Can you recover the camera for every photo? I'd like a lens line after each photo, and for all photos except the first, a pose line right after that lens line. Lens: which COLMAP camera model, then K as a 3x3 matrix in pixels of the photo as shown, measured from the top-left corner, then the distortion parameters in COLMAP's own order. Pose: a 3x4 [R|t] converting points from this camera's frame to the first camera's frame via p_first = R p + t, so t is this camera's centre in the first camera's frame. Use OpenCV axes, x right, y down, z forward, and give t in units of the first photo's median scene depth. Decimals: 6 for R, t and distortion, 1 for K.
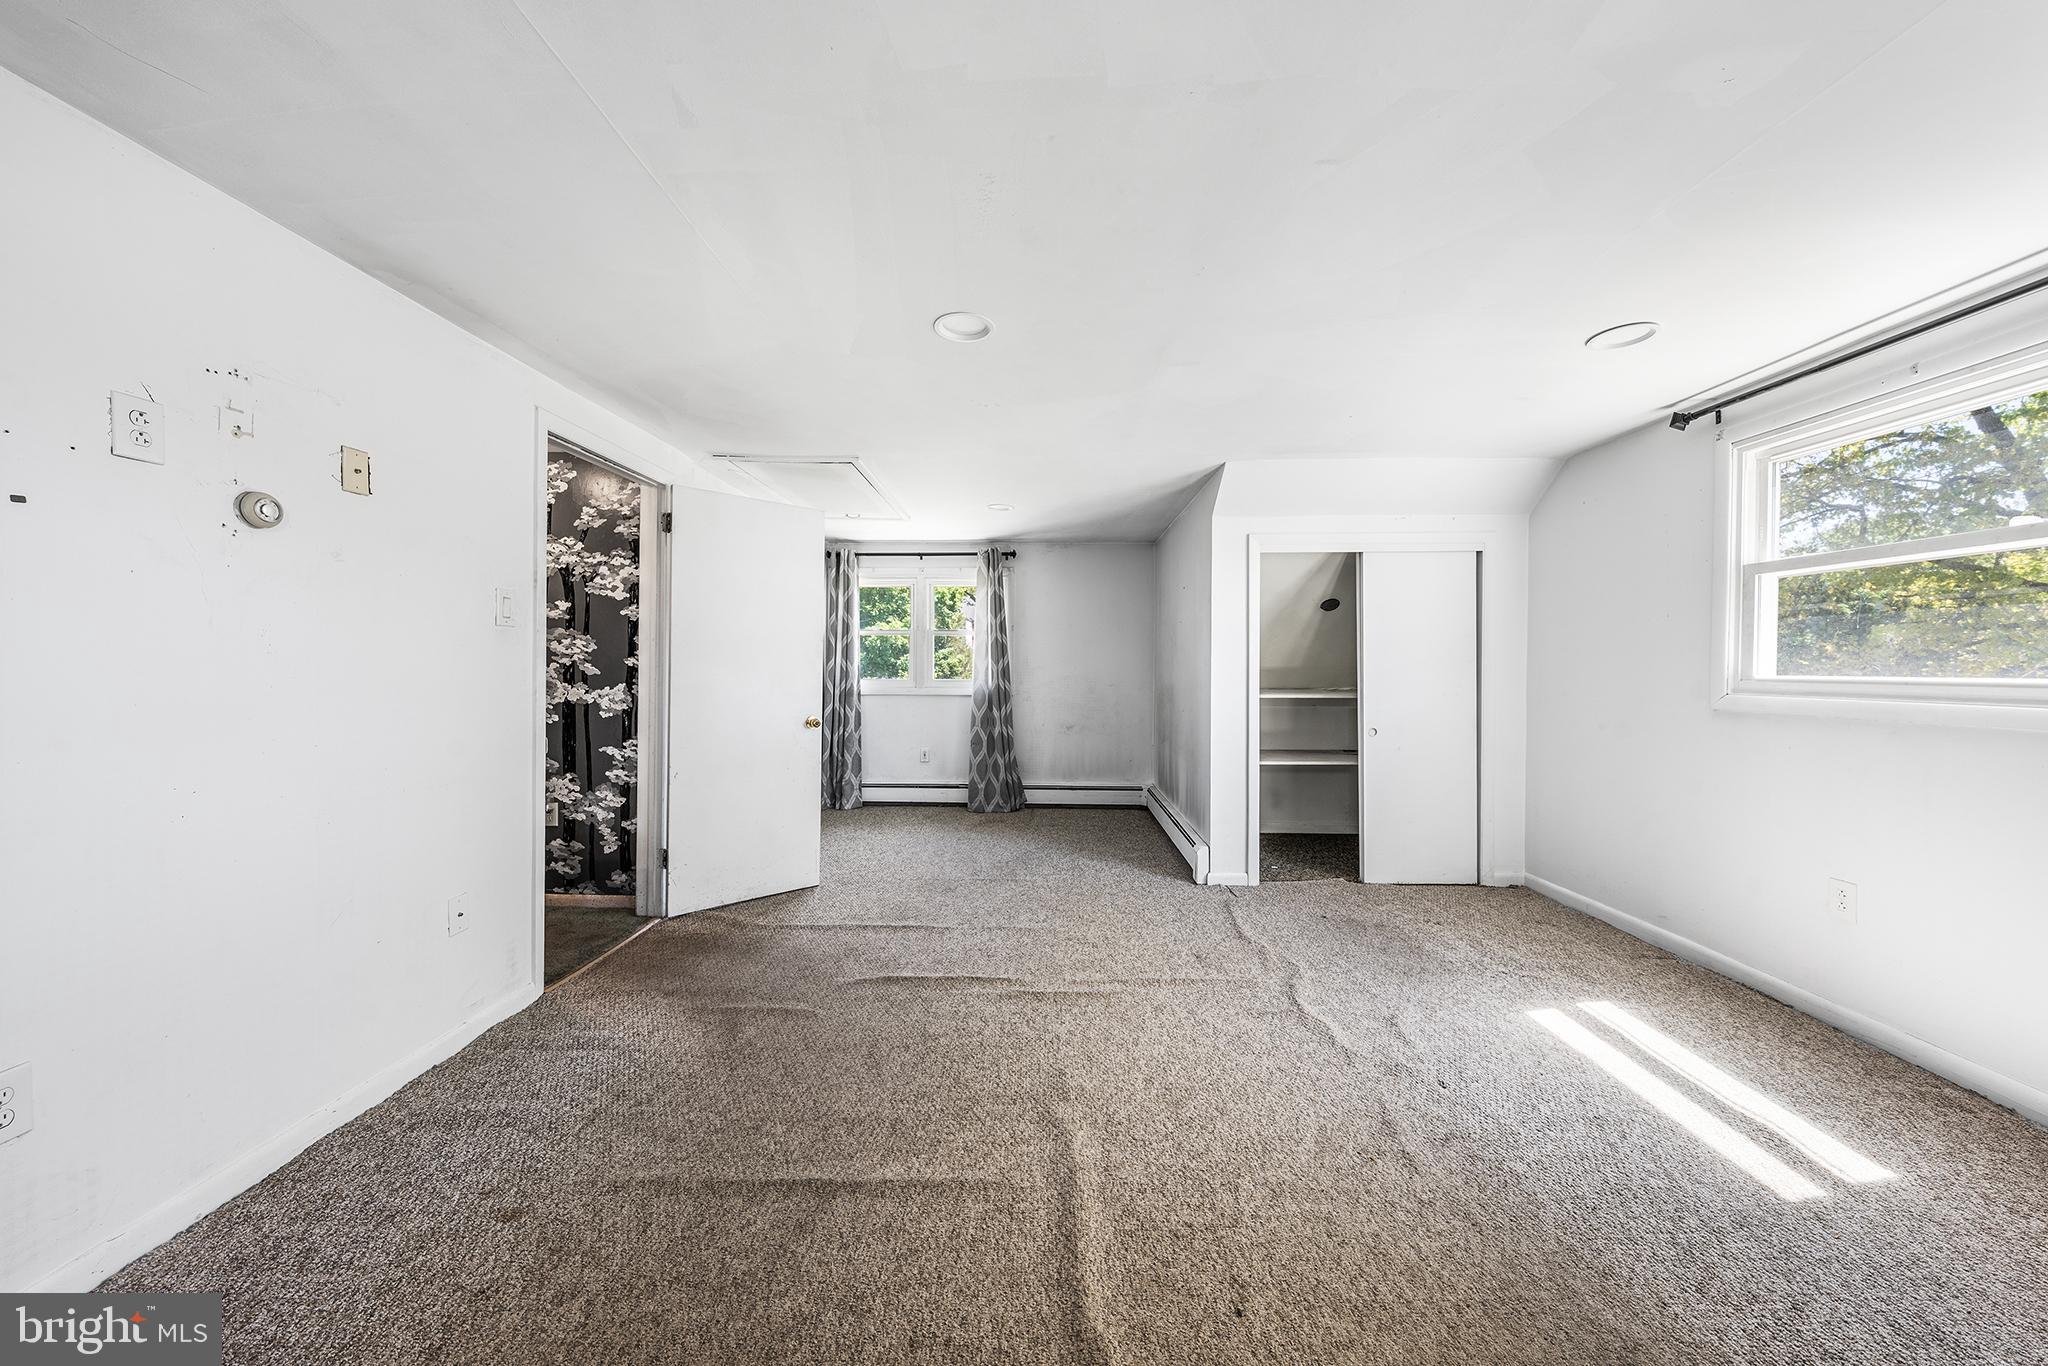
lens RADIAL K [[721.9, 0, 1017.0], [0, 721.9, 670.7], [0, 0, 1]] dist [-0.001241, -0.000271]
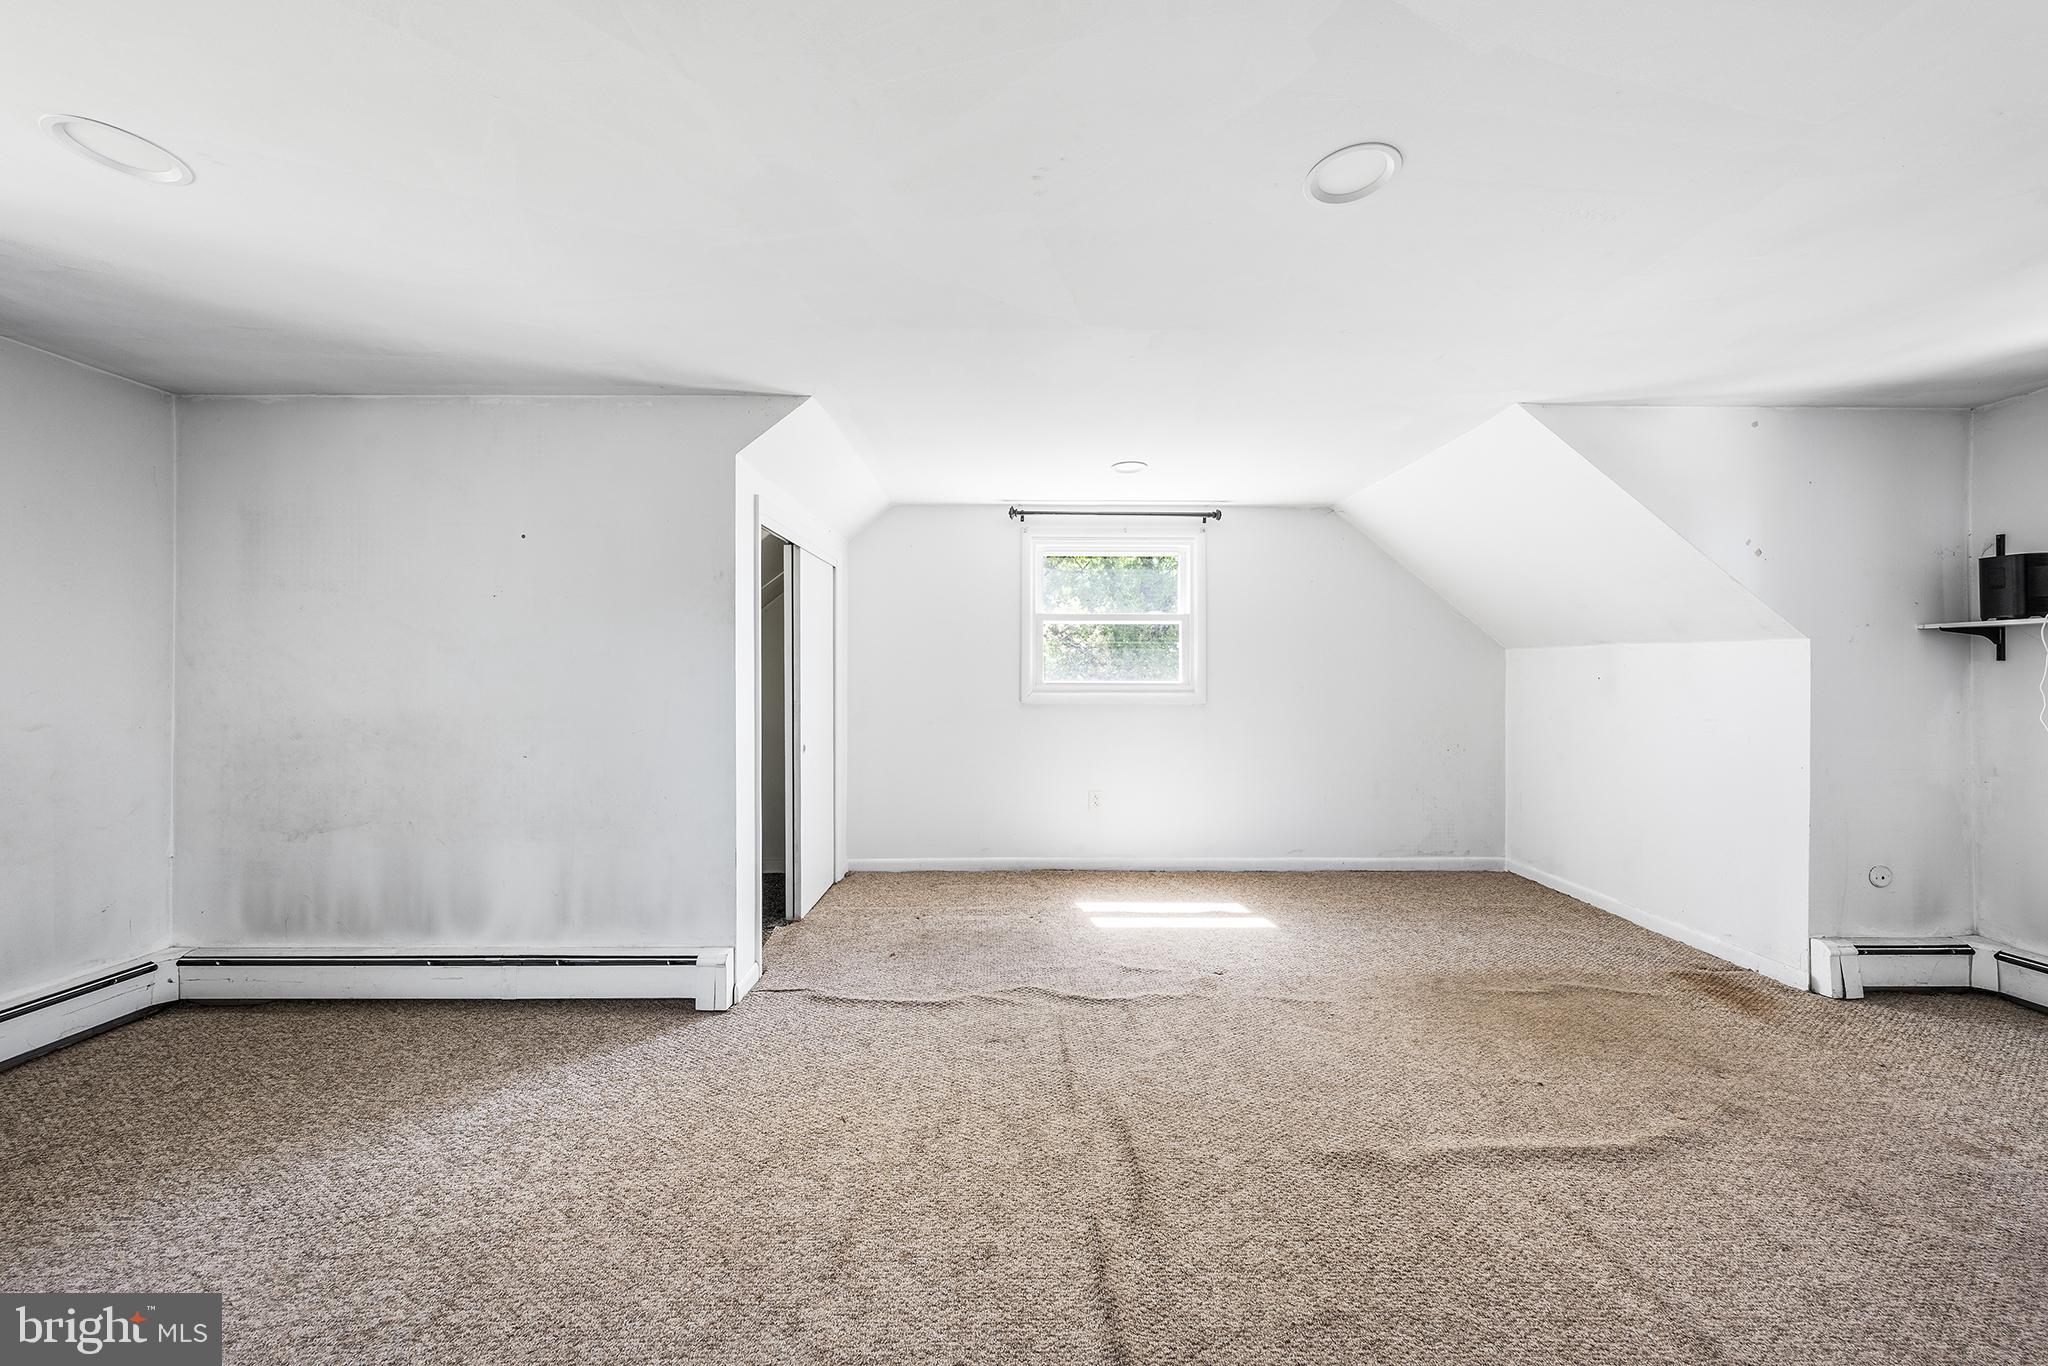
lens RADIAL K [[721.9, 0, 1017.0], [0, 721.9, 670.7], [0, 0, 1]] dist [-0.001241, -0.000271]
pose [[-0.064261, 0.006094, 0.997915, -0.621160], [0.004836, 0.999972, -0.005795, -0.008371], [-0.997921, 0.004453, -0.064288, 1.158441]]
